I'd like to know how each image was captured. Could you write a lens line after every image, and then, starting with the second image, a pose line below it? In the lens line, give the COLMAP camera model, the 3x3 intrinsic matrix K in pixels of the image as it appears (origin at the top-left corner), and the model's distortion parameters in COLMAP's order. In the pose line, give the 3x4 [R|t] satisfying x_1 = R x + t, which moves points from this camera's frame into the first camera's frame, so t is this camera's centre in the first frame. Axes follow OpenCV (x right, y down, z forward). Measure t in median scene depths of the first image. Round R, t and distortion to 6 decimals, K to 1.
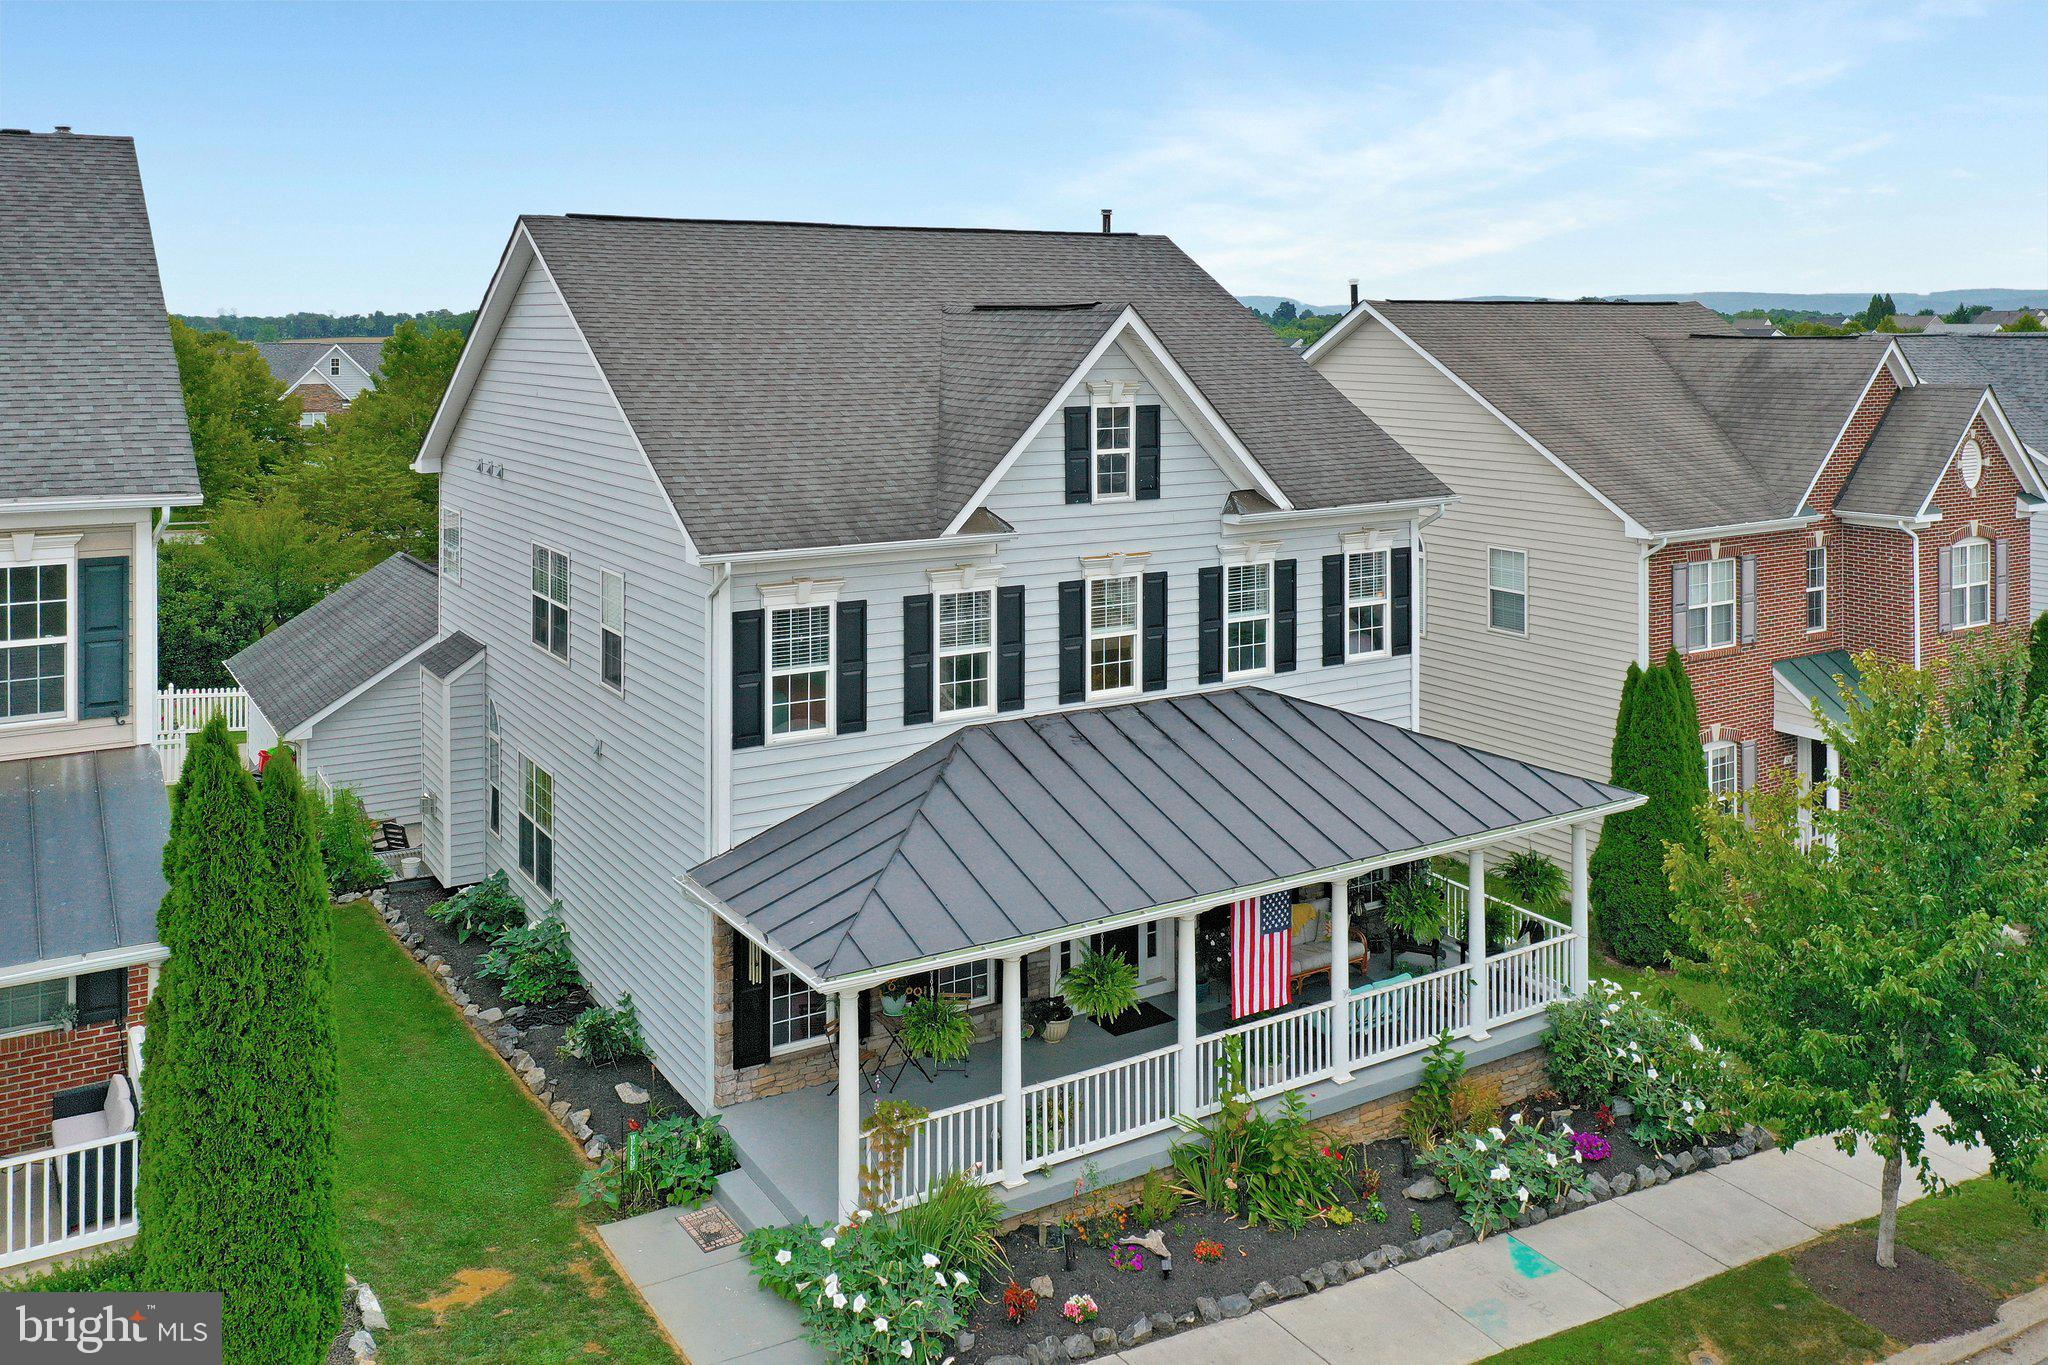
lens RADIAL K [[1705.9, 0, 992.2], [0, 1705.9, 340.7], [0, 0, 1]] dist [-0.008230, -0.003338]
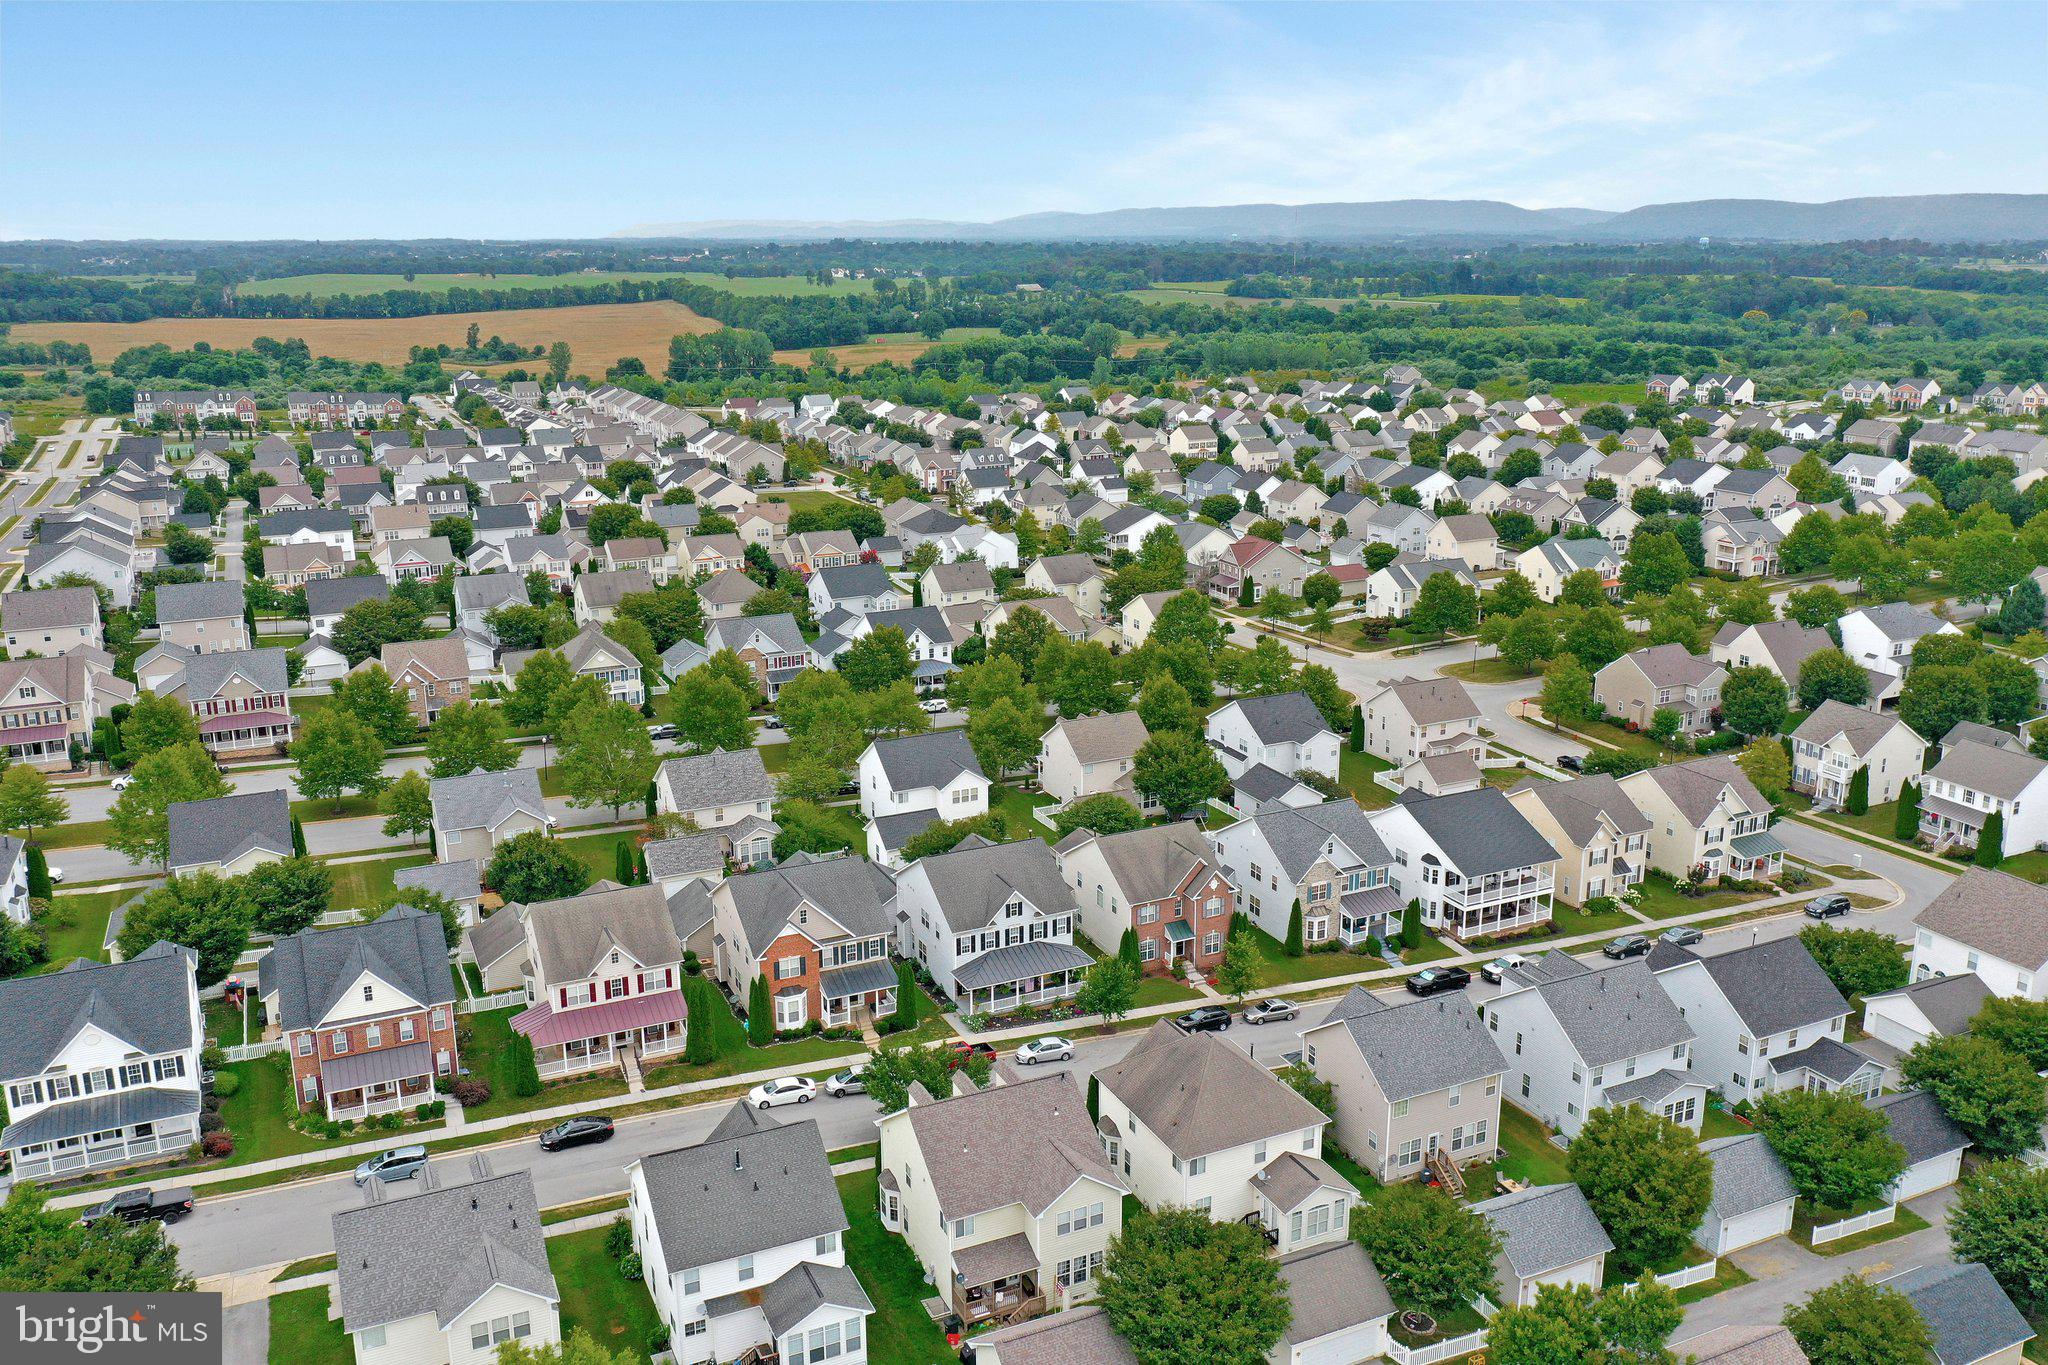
lens RADIAL K [[1594.9, 0, 1024.0], [0, 1594.9, 682.5], [0, 0, 1]] dist [-0.005966, -0.003524]
pose [[0.993669, 0.026210, -0.109247, 0.760845], [0.002125, 0.967845, 0.251537, -2.336001], [0.112327, -0.250176, 0.961662, -4.693488]]
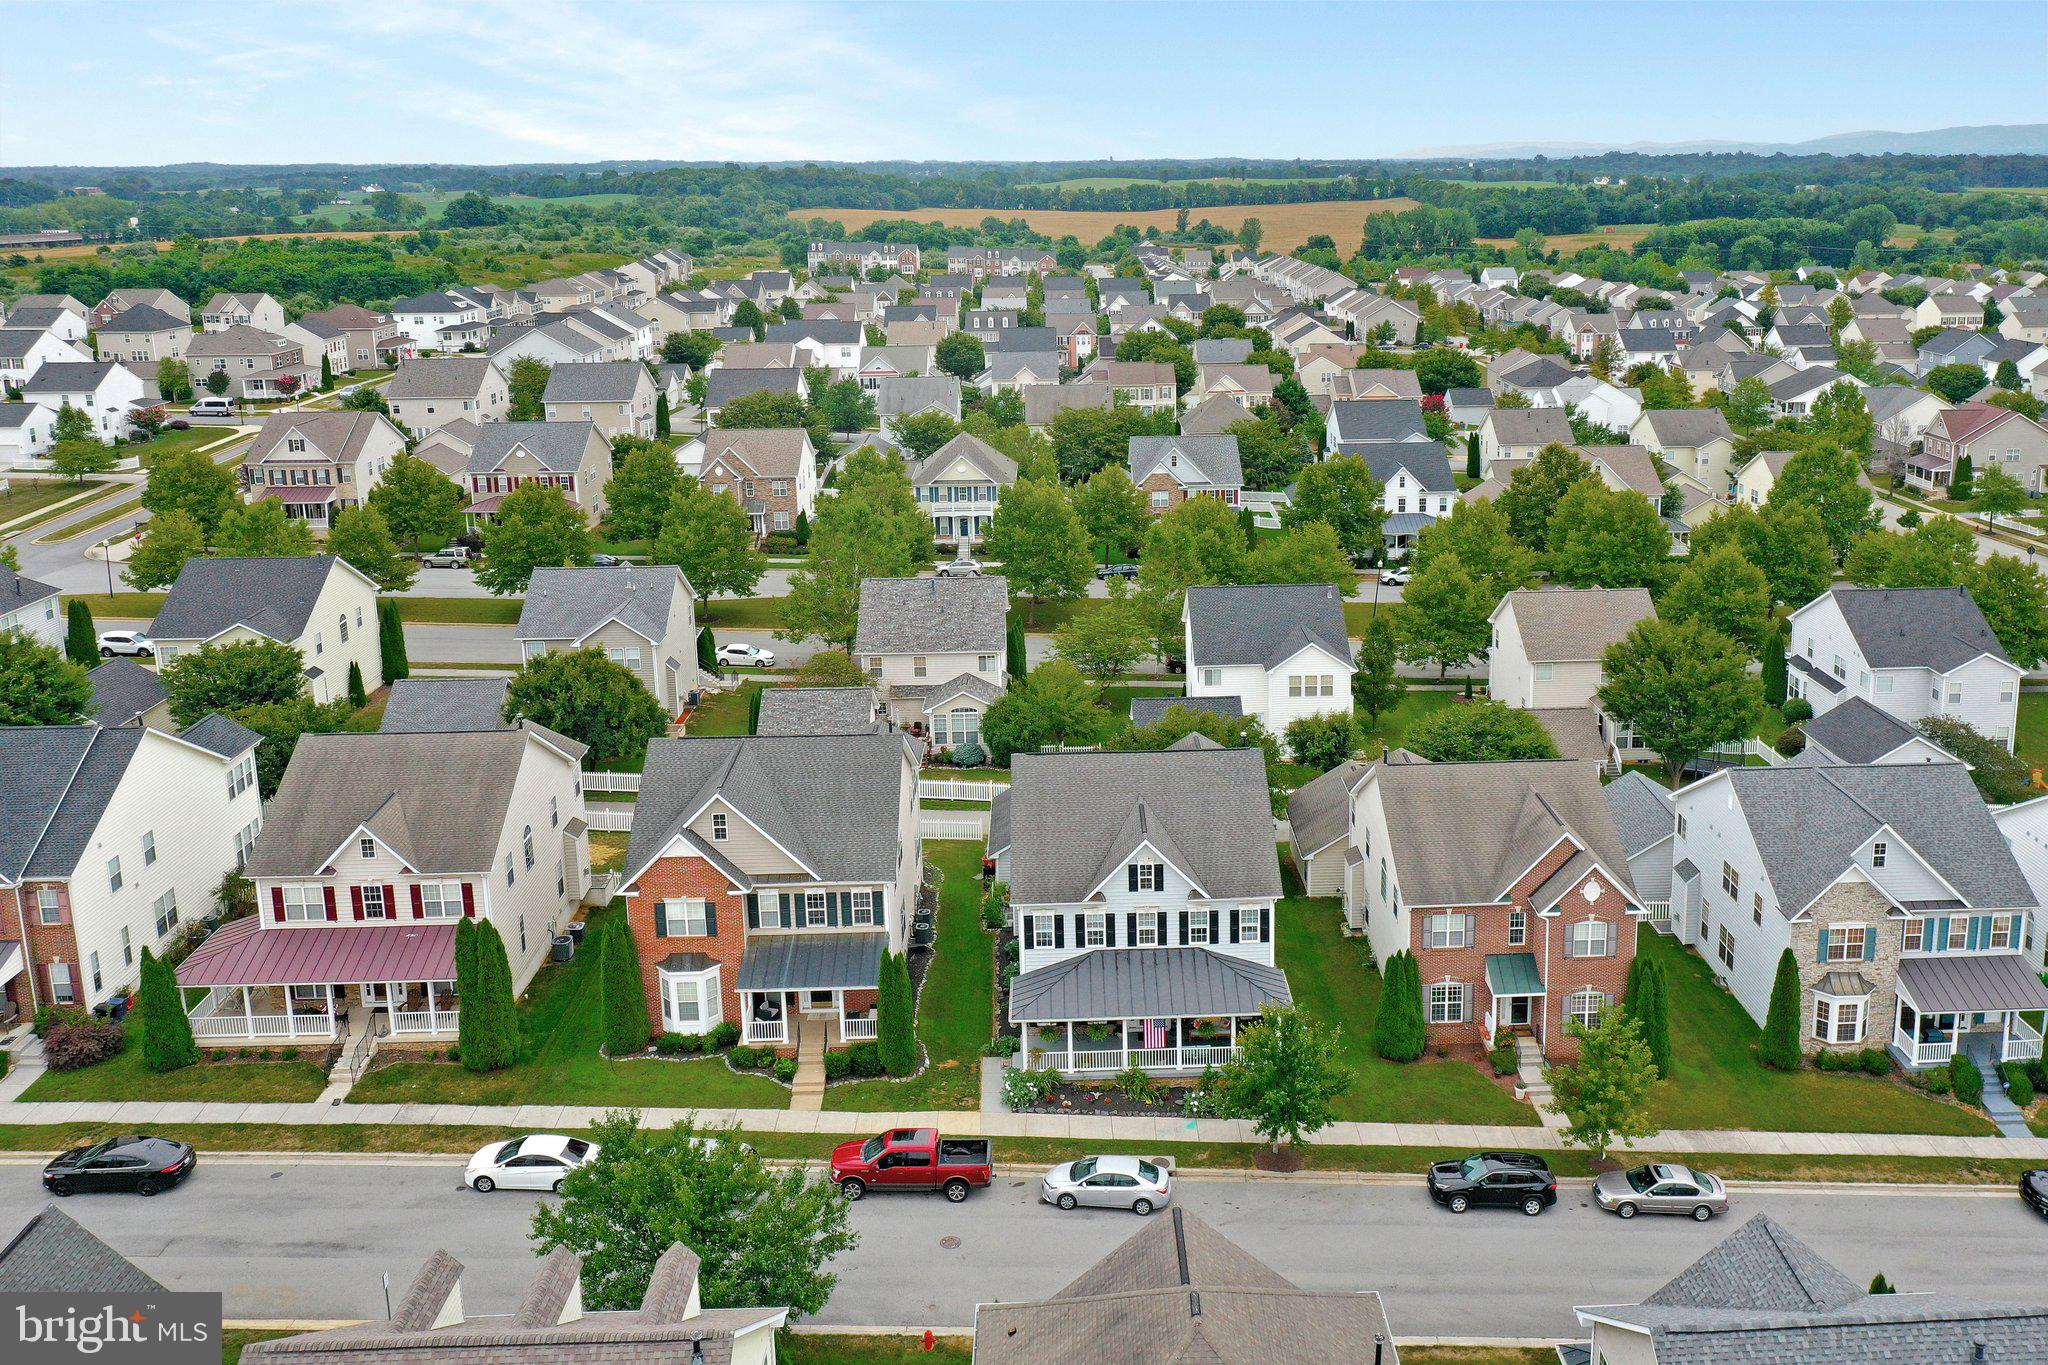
lens RADIAL K [[1664.2, 0, 1126.5], [0, 1664.2, 481.0], [0, 0, 1]] dist [-0.005218, -0.006186]
pose [[0.877197, 0.085489, -0.472459, 1.526001], [0.000393, 0.983893, 0.178759, -1.294233], [0.480131, -0.156992, 0.863034, -1.723484]]
